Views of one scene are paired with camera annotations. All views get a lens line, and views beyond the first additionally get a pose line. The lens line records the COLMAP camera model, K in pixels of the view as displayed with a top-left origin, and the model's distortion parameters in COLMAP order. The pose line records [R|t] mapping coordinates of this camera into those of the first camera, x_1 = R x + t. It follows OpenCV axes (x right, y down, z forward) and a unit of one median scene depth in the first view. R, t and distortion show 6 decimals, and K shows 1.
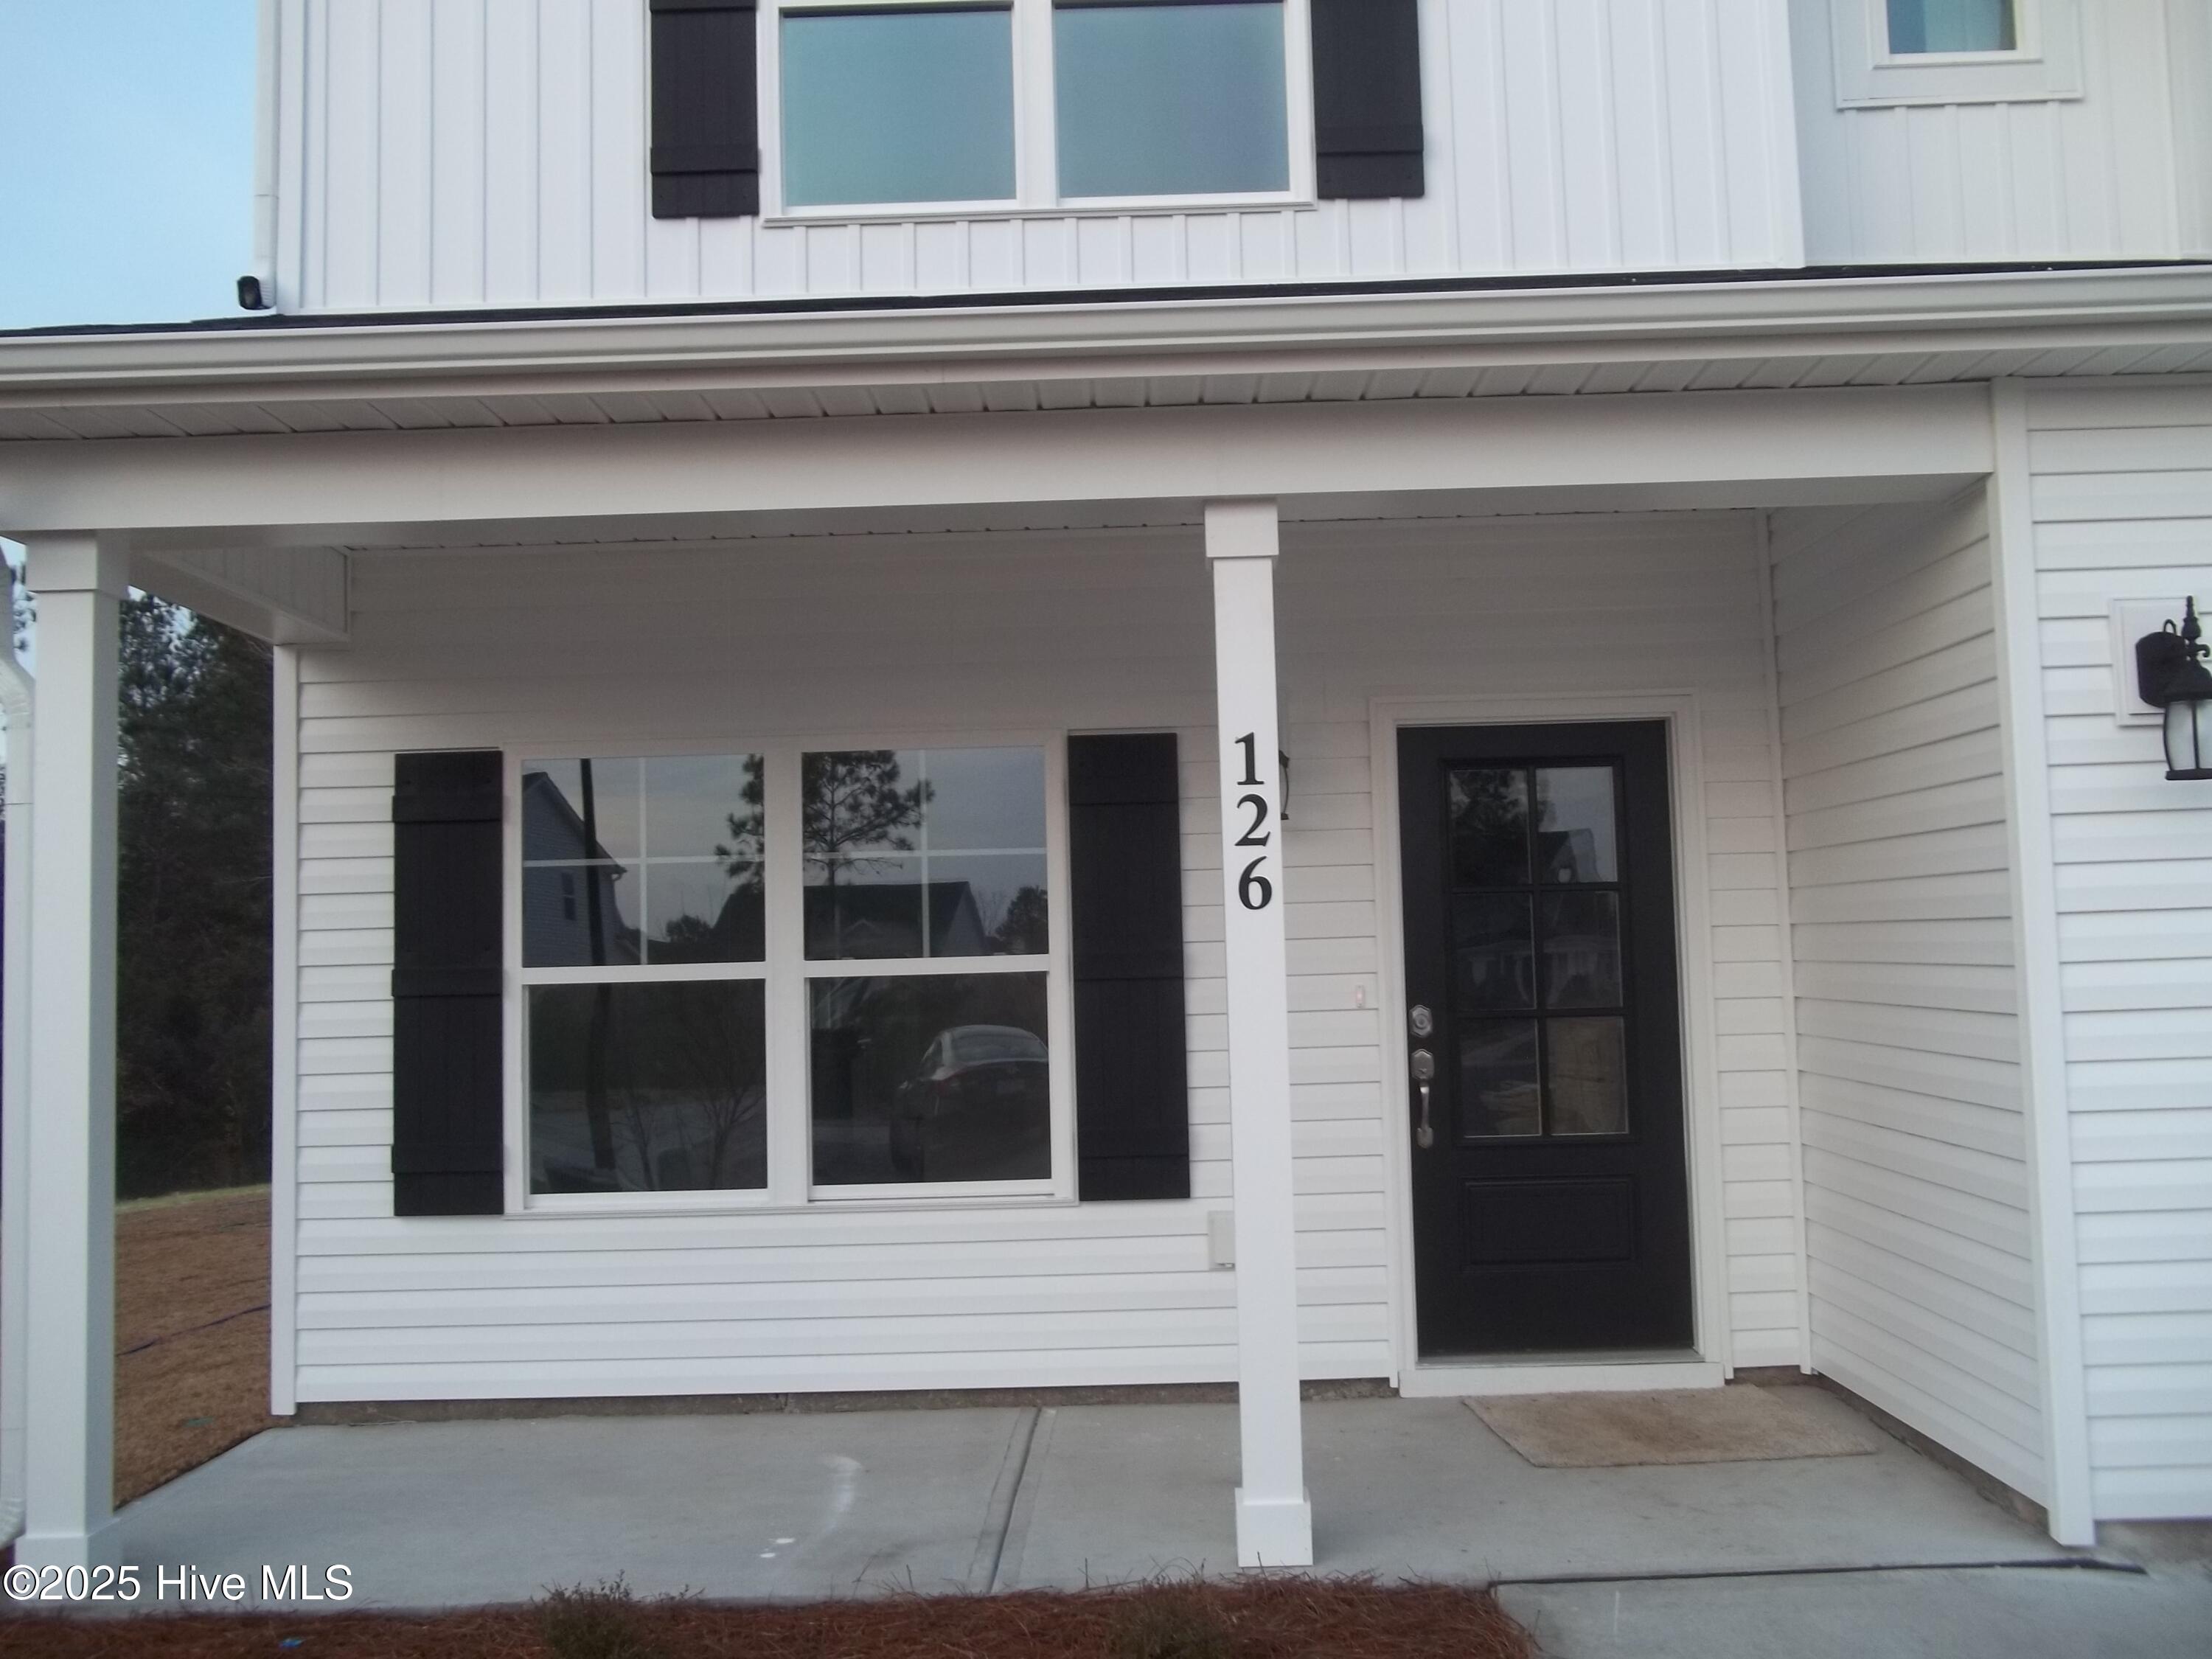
lens RADIAL K [[2142.7, 0, 1104.4], [0, 2142.7, 796.9], [0, 0, 1]] dist [-0.044138, 0.074184]
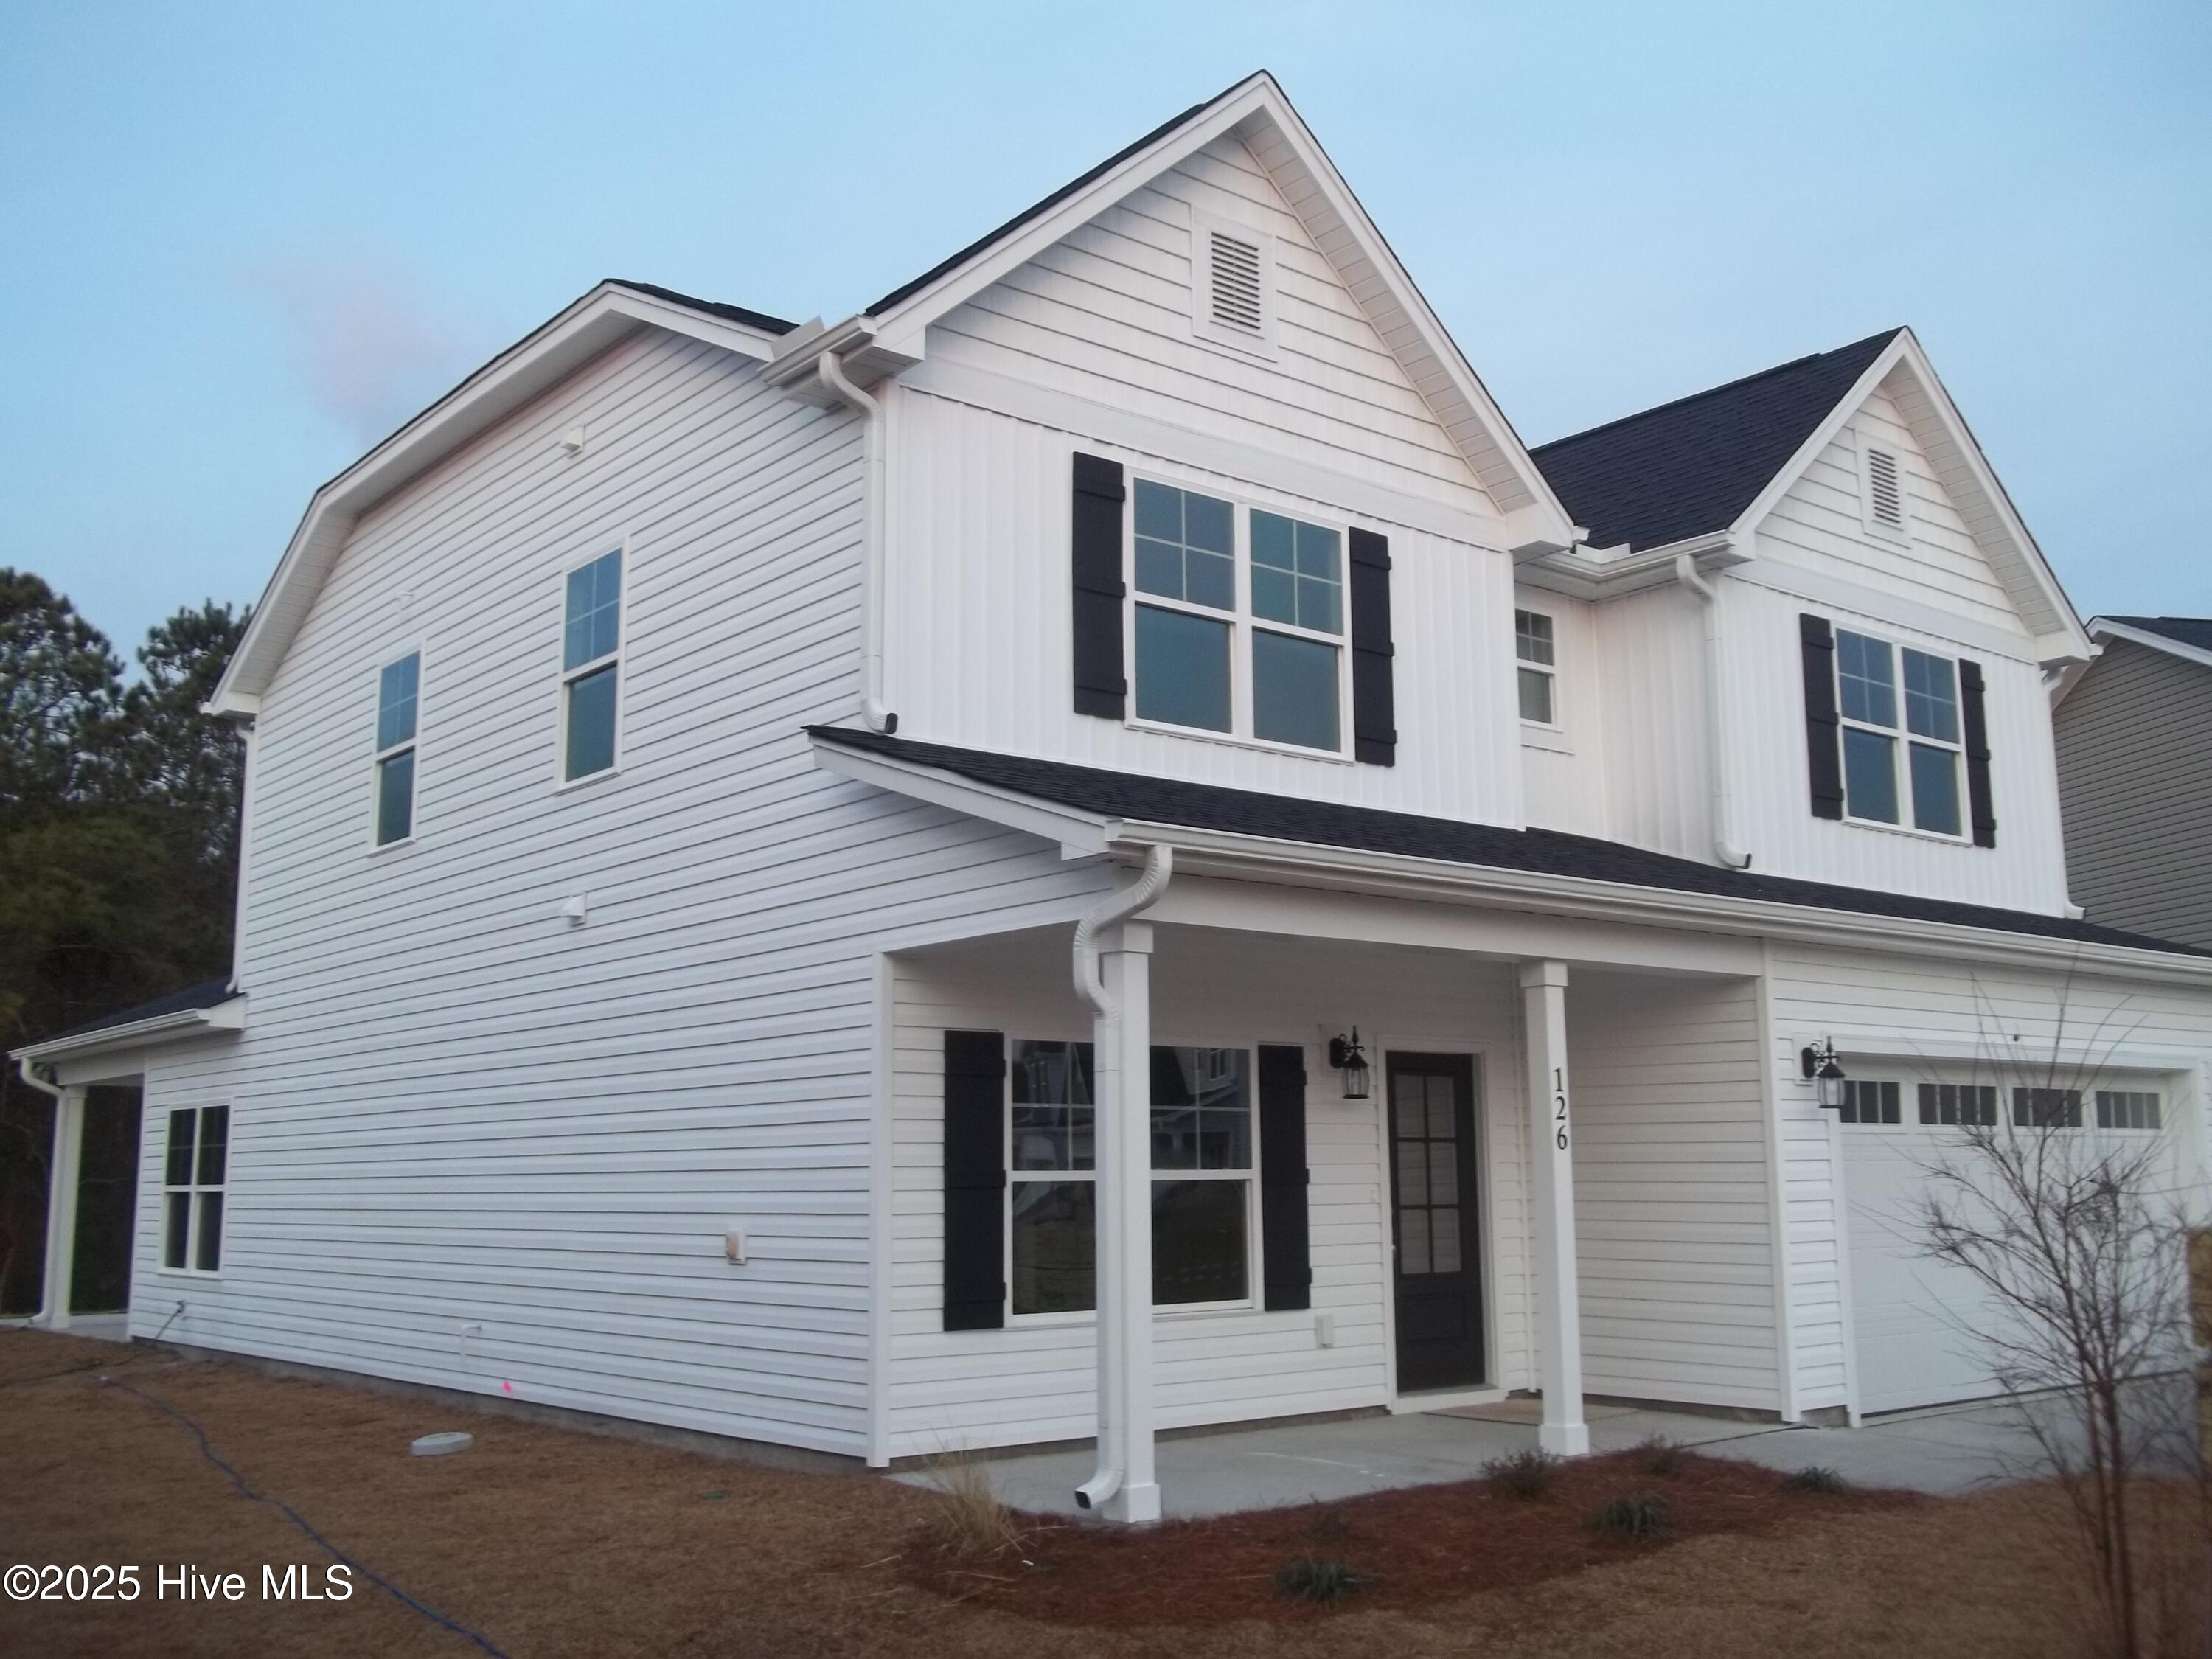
lens RADIAL K [[2142.7, 0, 1104.4], [0, 2142.7, 796.9], [0, 0, 1]] dist [-0.044138, 0.074184]
pose [[0.760103, 0.133453, 0.635951, -1.282862], [-0.062623, 0.989172, -0.132728, 0.011606], [-0.646778, 0.061062, 0.760230, -0.277556]]
